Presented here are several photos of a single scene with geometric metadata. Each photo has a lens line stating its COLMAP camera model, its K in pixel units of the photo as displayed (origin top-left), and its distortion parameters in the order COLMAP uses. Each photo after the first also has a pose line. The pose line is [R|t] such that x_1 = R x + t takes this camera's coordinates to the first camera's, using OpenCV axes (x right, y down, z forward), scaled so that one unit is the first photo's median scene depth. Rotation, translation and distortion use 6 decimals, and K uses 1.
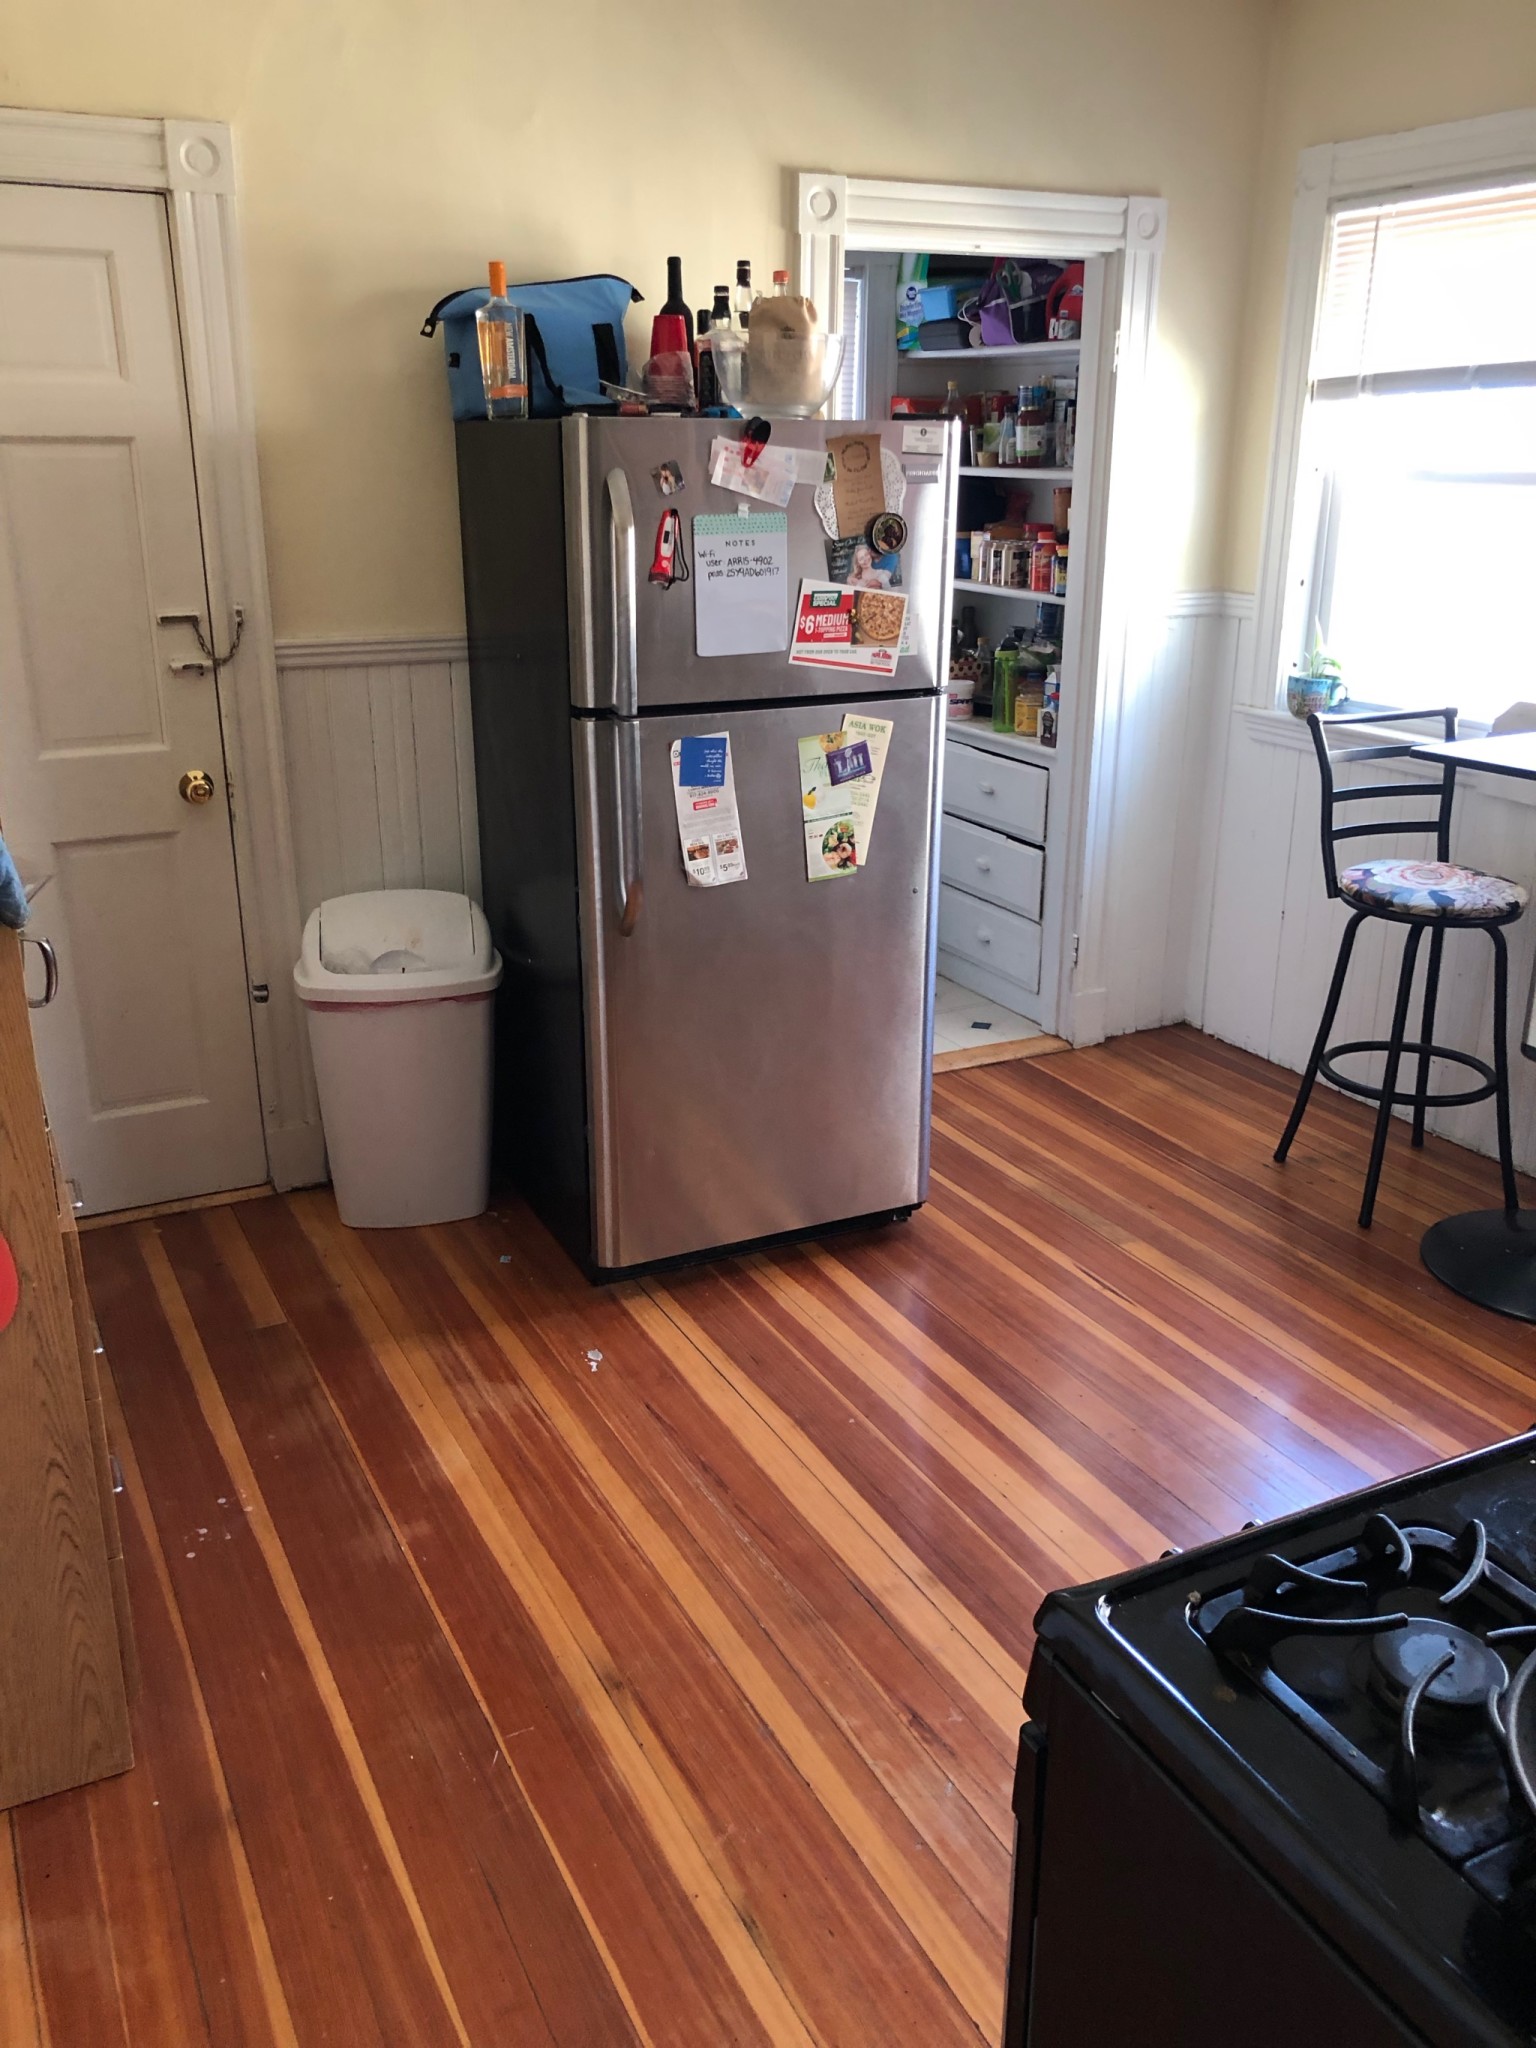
lens RADIAL K [[1684.8, 0, 767.3], [0, 1684.8, 1036.5], [0, 0, 1]] dist [0.055456, -0.064538]
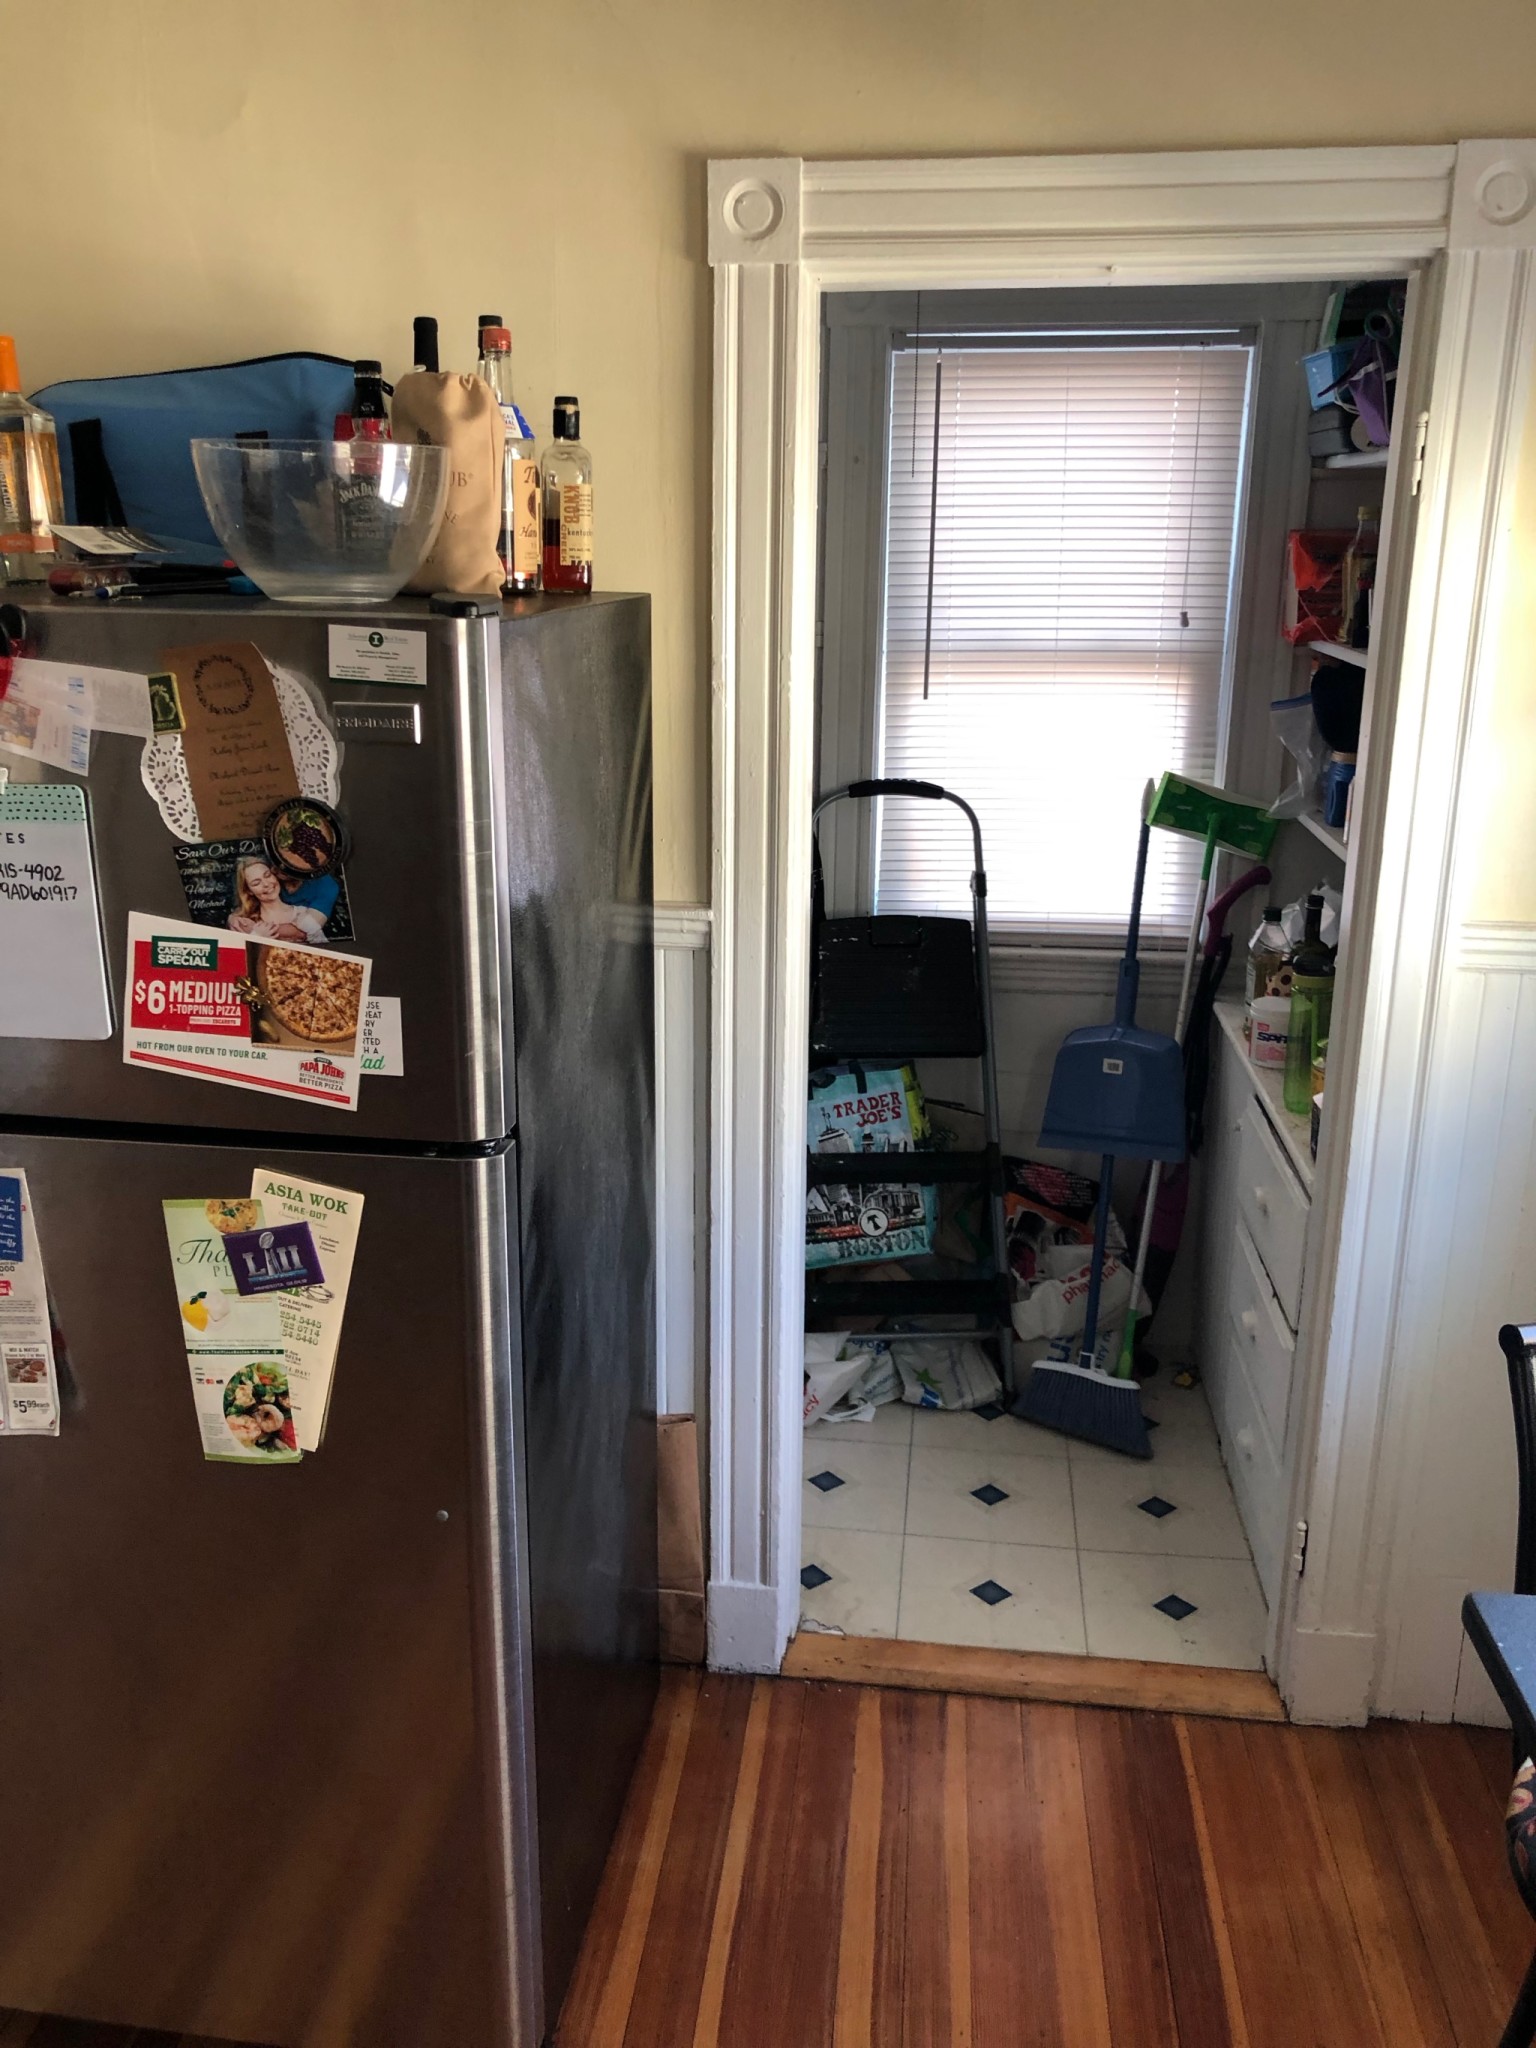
lens RADIAL K [[1684.8, 0, 766.0], [0, 1684.8, 1032.4], [0, 0, 1]] dist [0.055456, -0.064538]
pose [[0.830264, 0.162115, -0.533273, 0.424320], [-0.192106, 0.981374, -0.000758, -0.251948], [0.523218, 0.103074, 0.845943, 0.624510]]
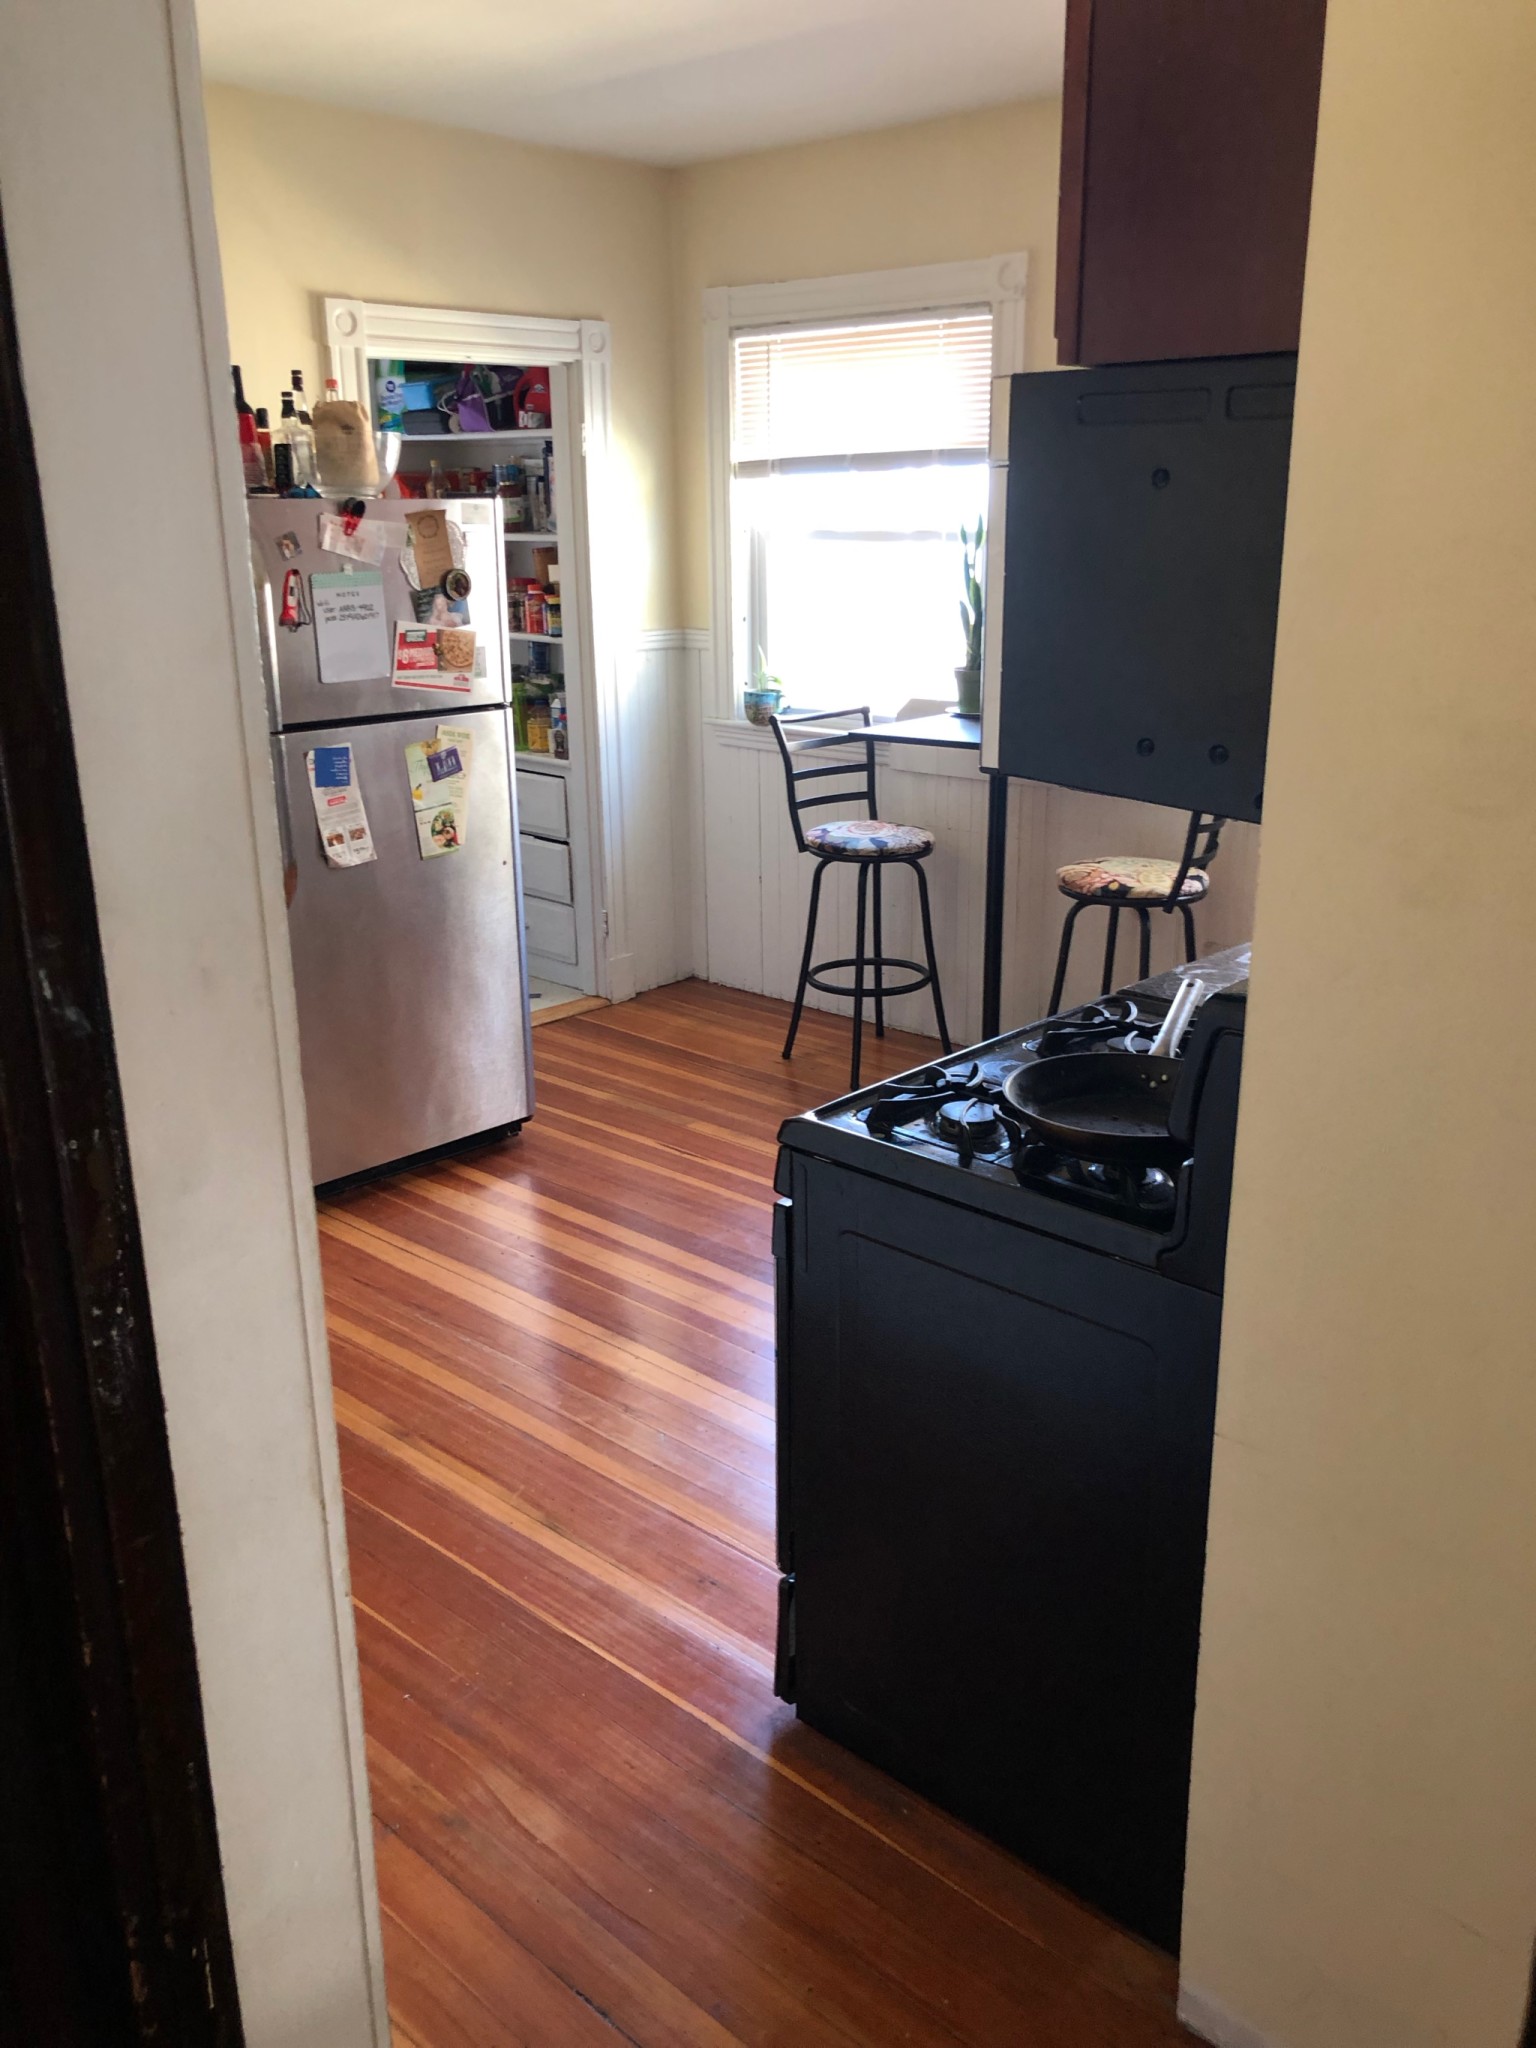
lens RADIAL K [[1684.8, 0, 782.5], [0, 1684.8, 1051.4], [0, 0, 1]] dist [0.055456, -0.064538]
pose [[0.937947, -0.116476, 0.326632, -0.151307], [0.124497, 0.992213, -0.003682, 0.087913], [-0.323659, 0.044118, 0.945145, -0.274371]]
